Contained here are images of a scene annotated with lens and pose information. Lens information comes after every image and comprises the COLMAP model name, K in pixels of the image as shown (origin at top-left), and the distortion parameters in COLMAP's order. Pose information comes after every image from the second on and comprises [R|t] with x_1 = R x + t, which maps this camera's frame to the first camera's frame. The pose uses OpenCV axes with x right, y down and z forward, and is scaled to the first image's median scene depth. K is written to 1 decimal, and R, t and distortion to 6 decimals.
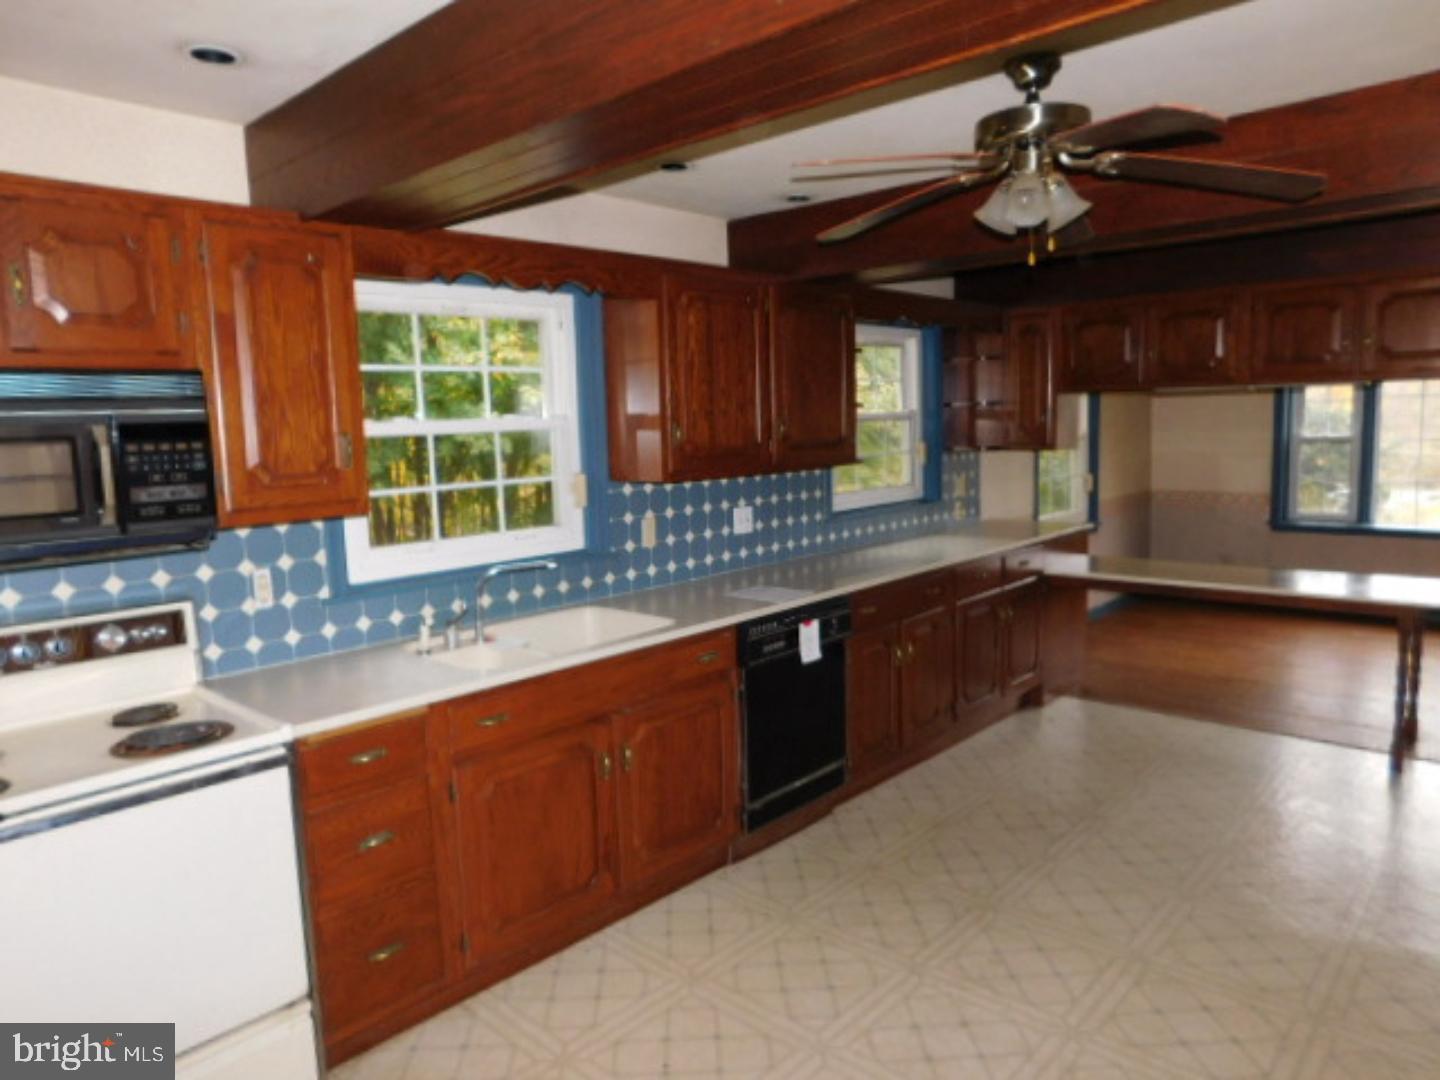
lens RADIAL K [[952.2, 0, 724.3], [0, 952.2, 536.3], [0, 0, 1]] dist [-0.063735, 0.048709]
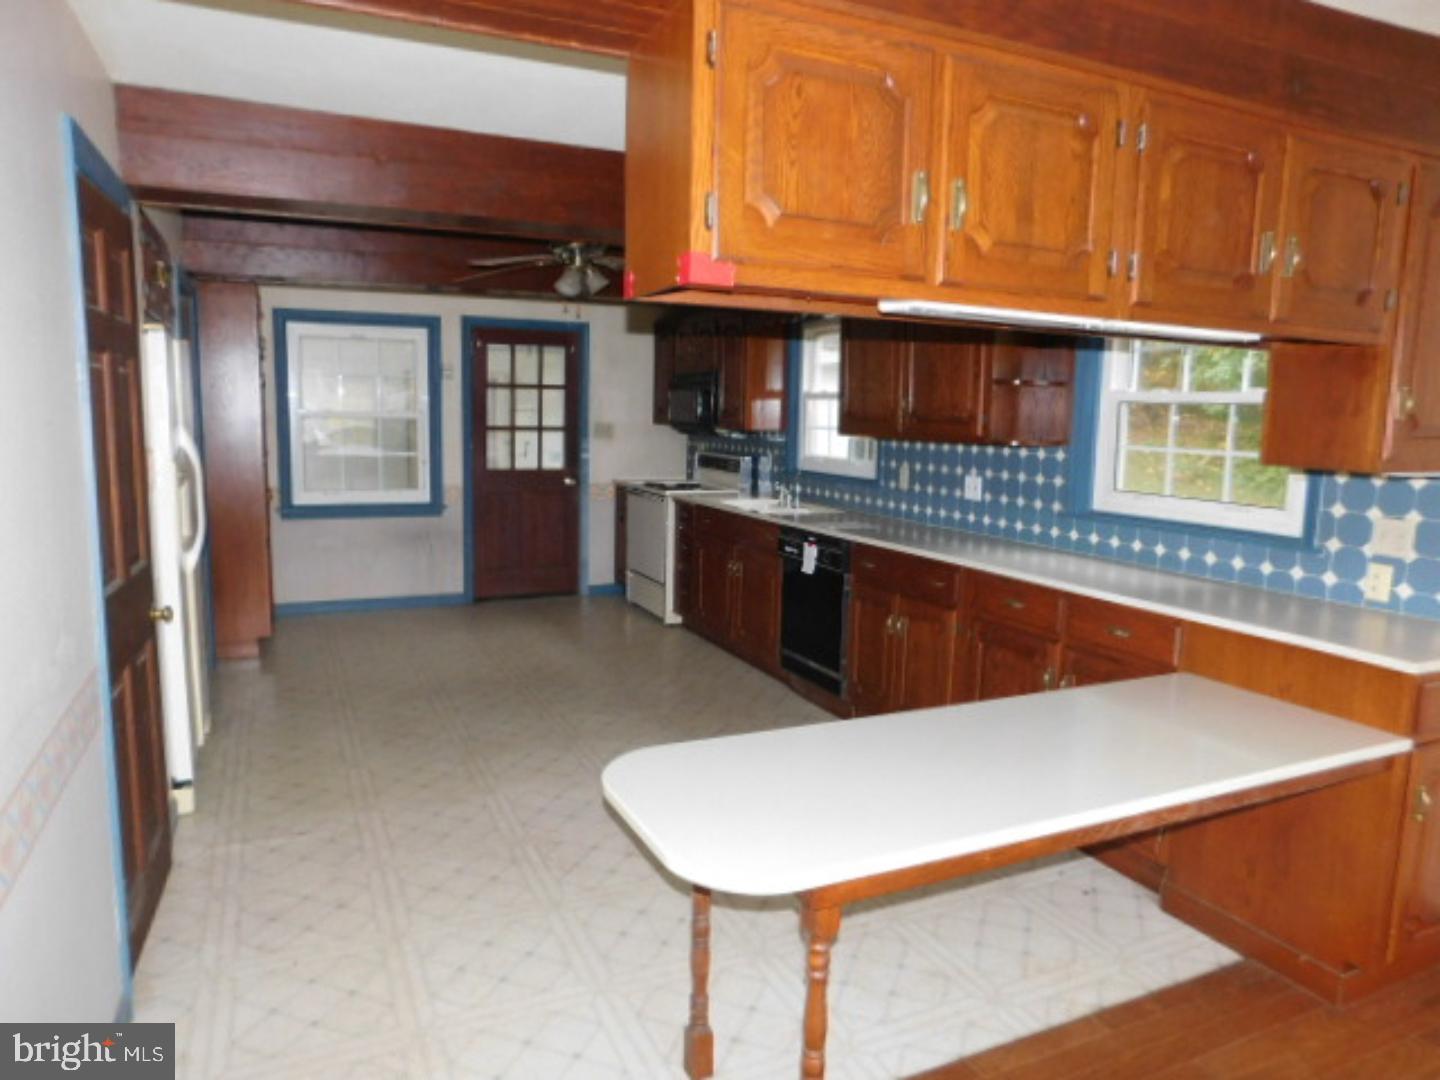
lens RADIAL K [[952.2, 0, 724.3], [0, 952.2, 536.3], [0, 0, 1]] dist [-0.063735, 0.048709]
pose [[-0.402110, 0.152160, -0.902859, 1.124716], [-0.102381, 0.972438, 0.209483, -0.161420], [0.909849, 0.176671, -0.375449, 1.156283]]
